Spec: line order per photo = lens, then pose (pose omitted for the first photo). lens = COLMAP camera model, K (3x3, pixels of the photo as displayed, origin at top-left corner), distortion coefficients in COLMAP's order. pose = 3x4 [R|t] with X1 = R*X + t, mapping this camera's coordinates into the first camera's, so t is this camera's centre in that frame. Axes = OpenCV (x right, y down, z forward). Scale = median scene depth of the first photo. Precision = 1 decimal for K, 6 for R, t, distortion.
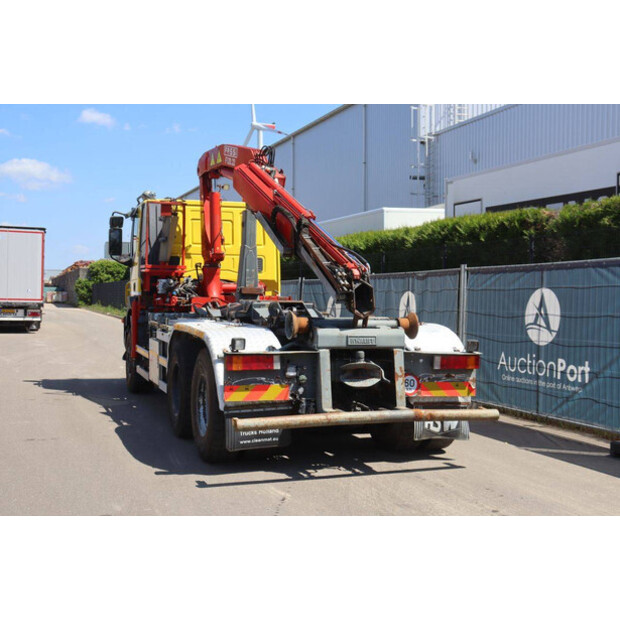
lens RADIAL K [[827.5, 0, 310.0], [0, 827.5, 310.0], [0, 0, 1]] dist [0.018973, 0.061248]
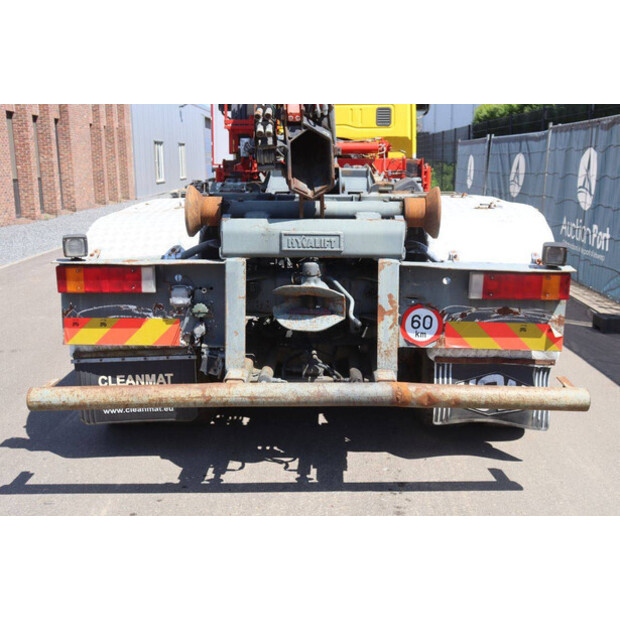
lens RADIAL K [[754.3, 0, 319.1], [0, 754.3, 299.3], [0, 0, 1]] dist [0.012410, 0.051260]
pose [[0.936574, 0.051980, -0.346594, 0.232188], [0.006003, 0.986416, 0.164159, -0.005742], [0.350419, -0.155828, 0.923539, 0.552689]]
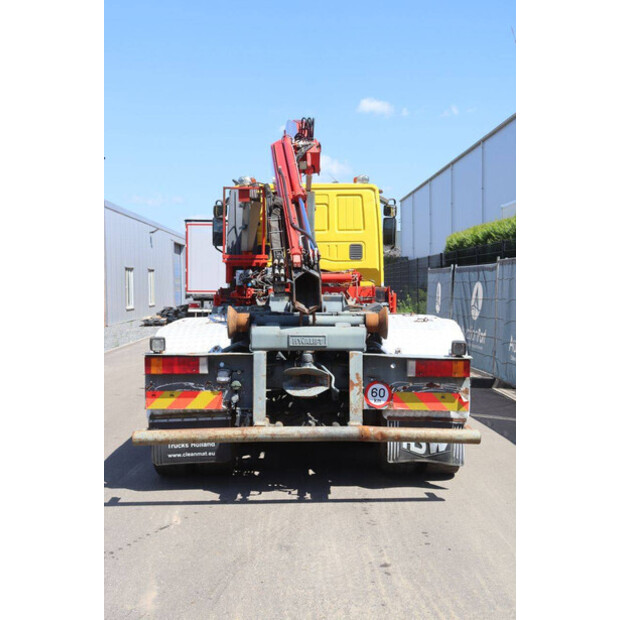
lens RADIAL K [[853.7, 0, 310.0], [0, 853.7, 310.0], [0, 0, 1]] dist [0.051013, 0.034589]
pose [[0.944701, -0.003342, -0.327915, 0.345024], [0.007495, 0.999907, 0.011402, -0.004055], [0.327846, -0.013229, 0.944638, 0.186077]]
